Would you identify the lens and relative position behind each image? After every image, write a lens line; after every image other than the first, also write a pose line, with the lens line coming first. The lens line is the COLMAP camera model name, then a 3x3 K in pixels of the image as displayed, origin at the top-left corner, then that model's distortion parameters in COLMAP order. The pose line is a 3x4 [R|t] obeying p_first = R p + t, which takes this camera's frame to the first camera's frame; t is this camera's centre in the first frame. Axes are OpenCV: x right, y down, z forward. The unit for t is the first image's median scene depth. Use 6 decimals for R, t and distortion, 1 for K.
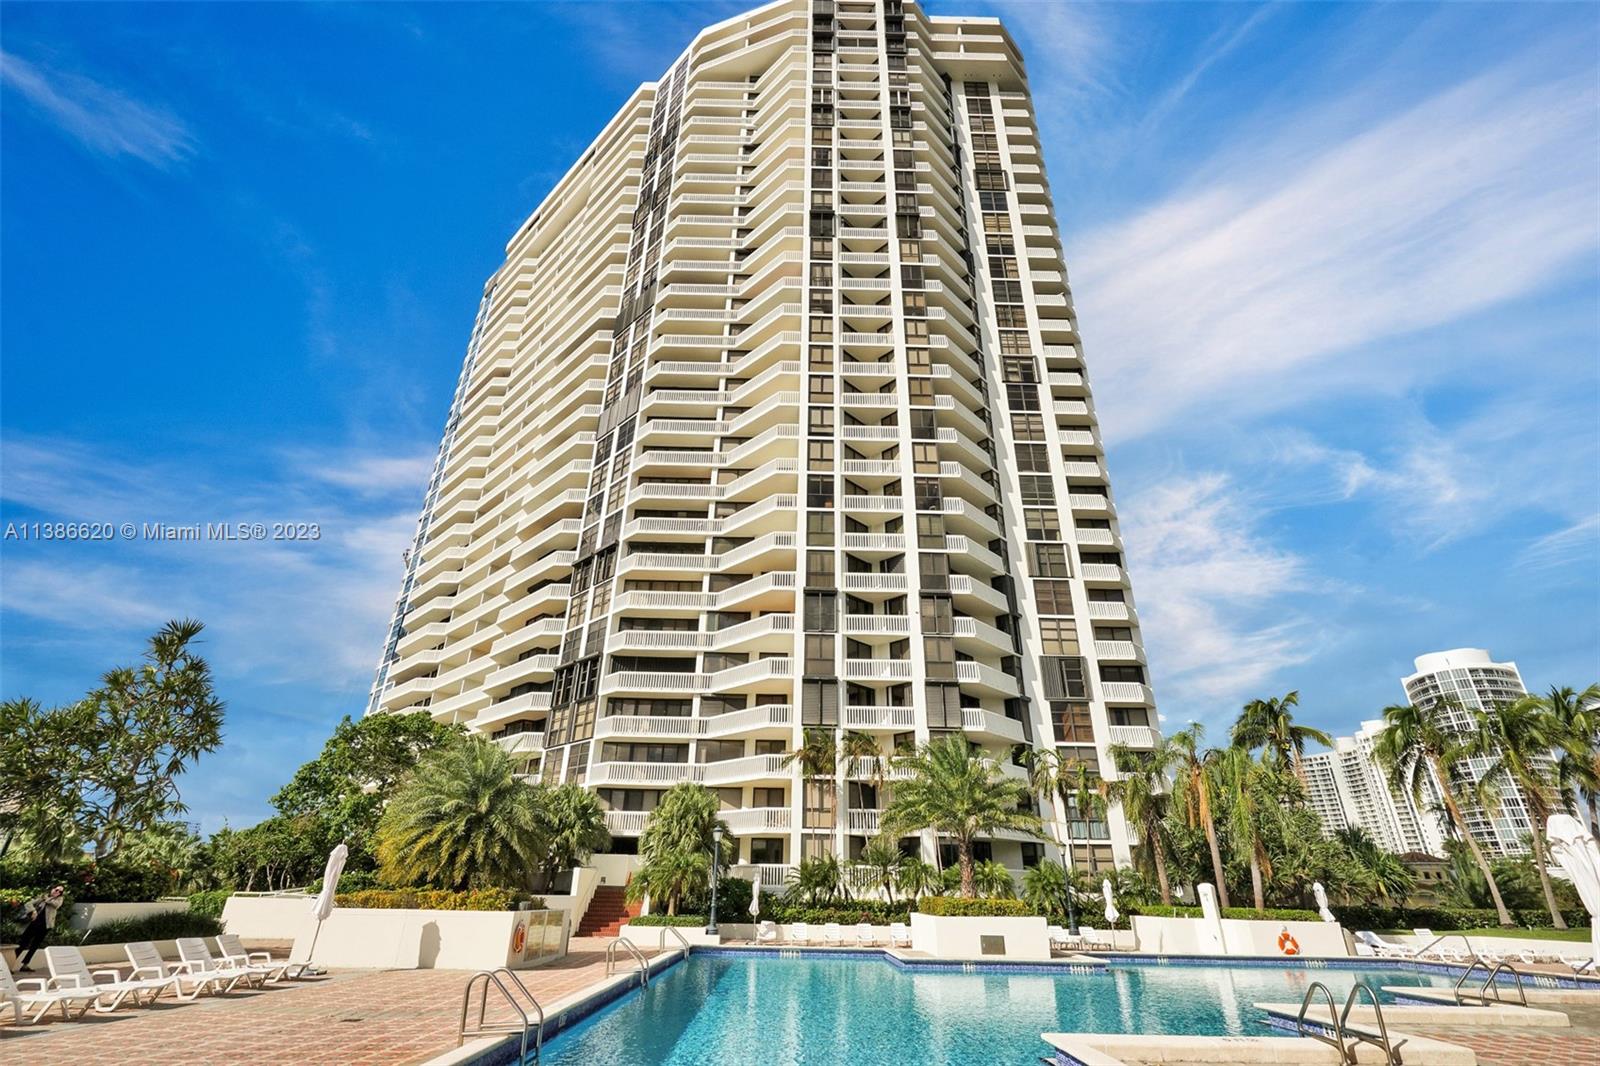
lens RADIAL K [[744.0, 0, 800.0], [0, 744.0, 533.0], [0, 0, 1]] dist [-0.000076, -0.000148]
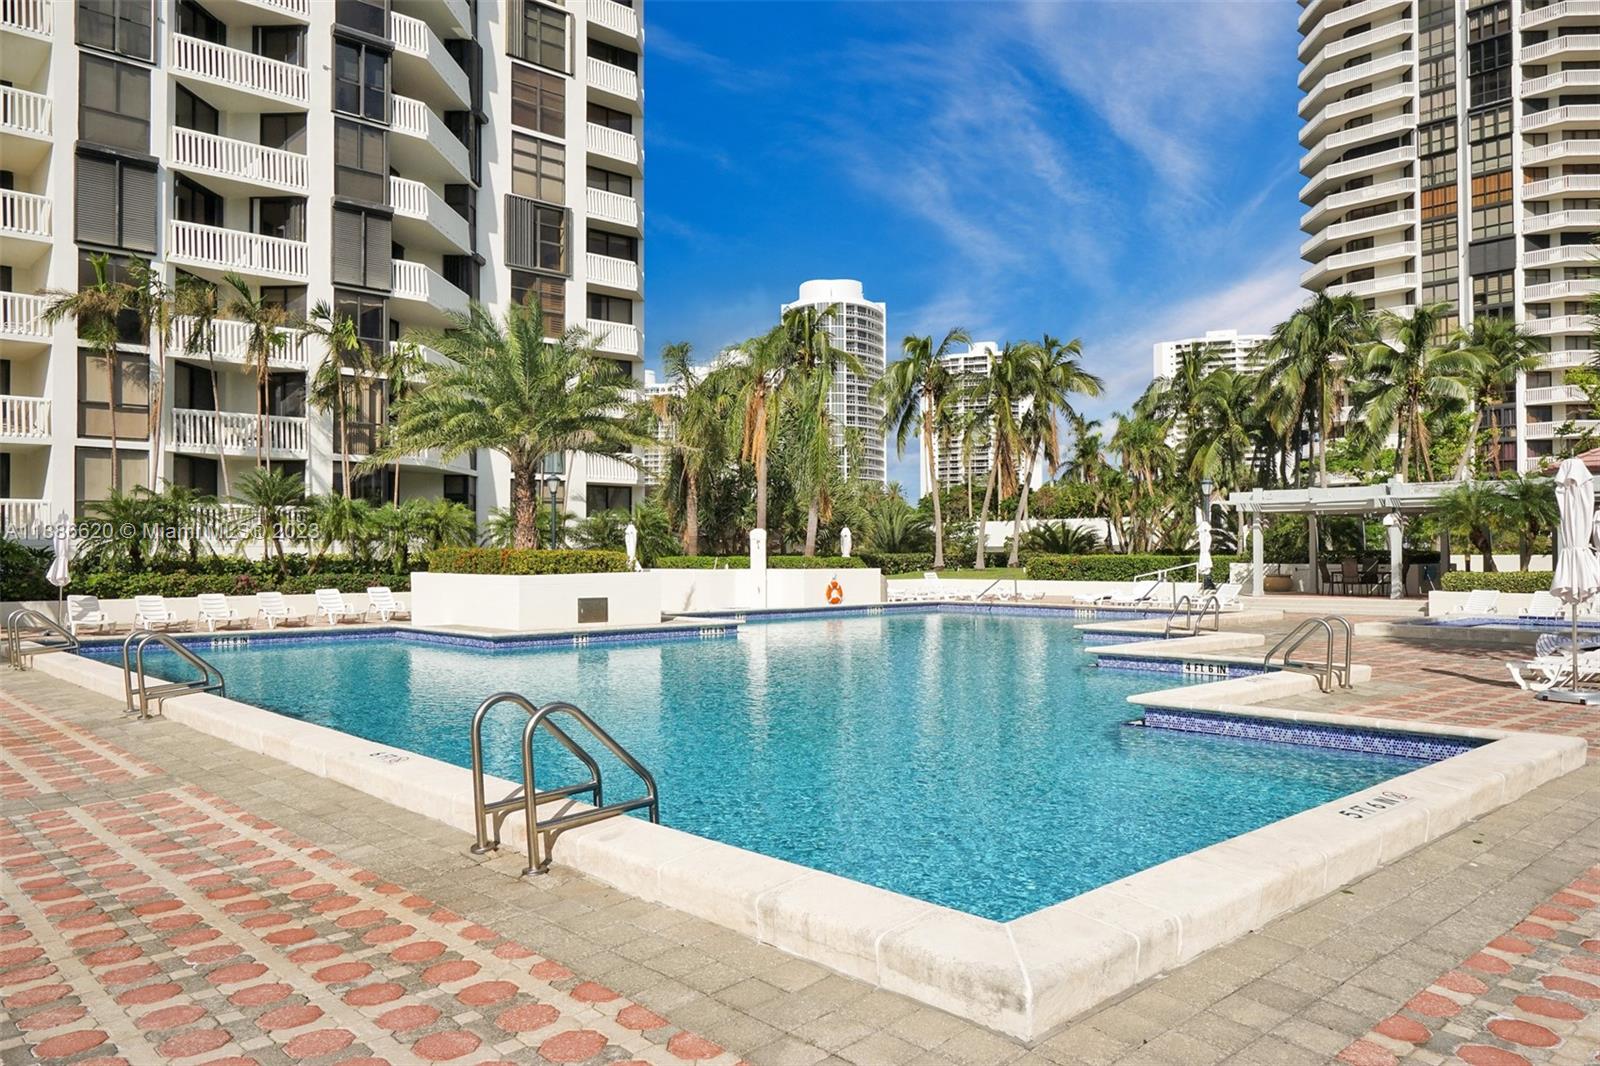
lens RADIAL K [[1165.2, 0, 800.0], [0, 1165.2, 533.0], [0, 0, 1]] dist [-0.001245, 0.000256]
pose [[0.732746, -0.005157, 0.680483, -0.164729], [-0.284582, 0.906009, 0.313305, 0.052552], [-0.618139, -0.423226, 0.662407, 0.106419]]
